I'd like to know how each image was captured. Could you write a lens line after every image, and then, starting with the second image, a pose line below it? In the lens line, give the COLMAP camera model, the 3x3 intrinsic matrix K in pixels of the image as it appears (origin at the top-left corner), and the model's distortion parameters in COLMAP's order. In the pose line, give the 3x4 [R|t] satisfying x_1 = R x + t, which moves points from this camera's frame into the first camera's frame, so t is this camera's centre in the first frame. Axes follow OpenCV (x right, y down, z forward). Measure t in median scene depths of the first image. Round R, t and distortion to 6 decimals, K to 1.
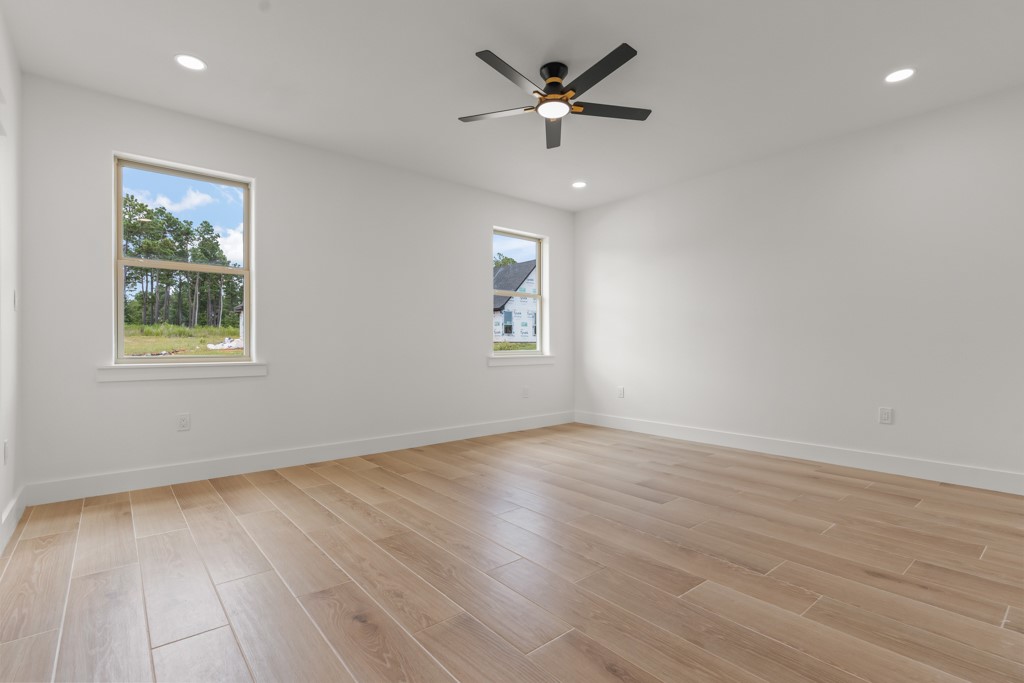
lens RADIAL K [[481.7, 0, 512.0], [0, 481.7, 341.5], [0, 0, 1]] dist [0.002138, 0.000770]
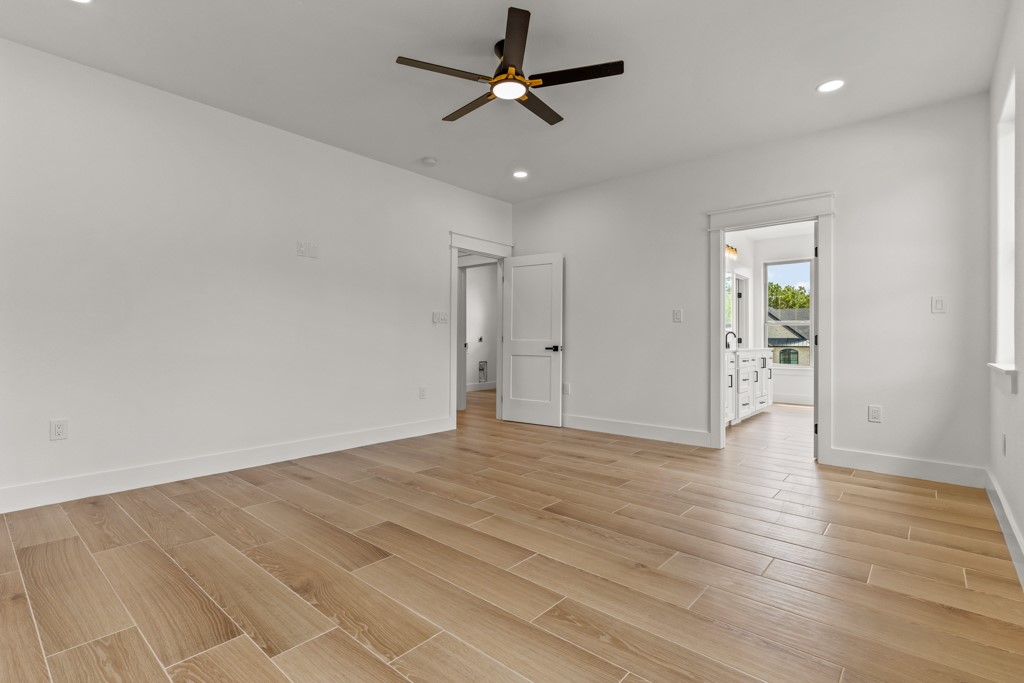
lens RADIAL K [[481.7, 0, 512.0], [0, 481.7, 341.5], [0, 0, 1]] dist [0.002138, 0.000770]
pose [[-0.987917, -0.002786, -0.154962, 0.252166], [-0.002061, 0.999986, -0.004838, 0.014296], [0.154973, -0.004460, -0.987909, 2.163354]]
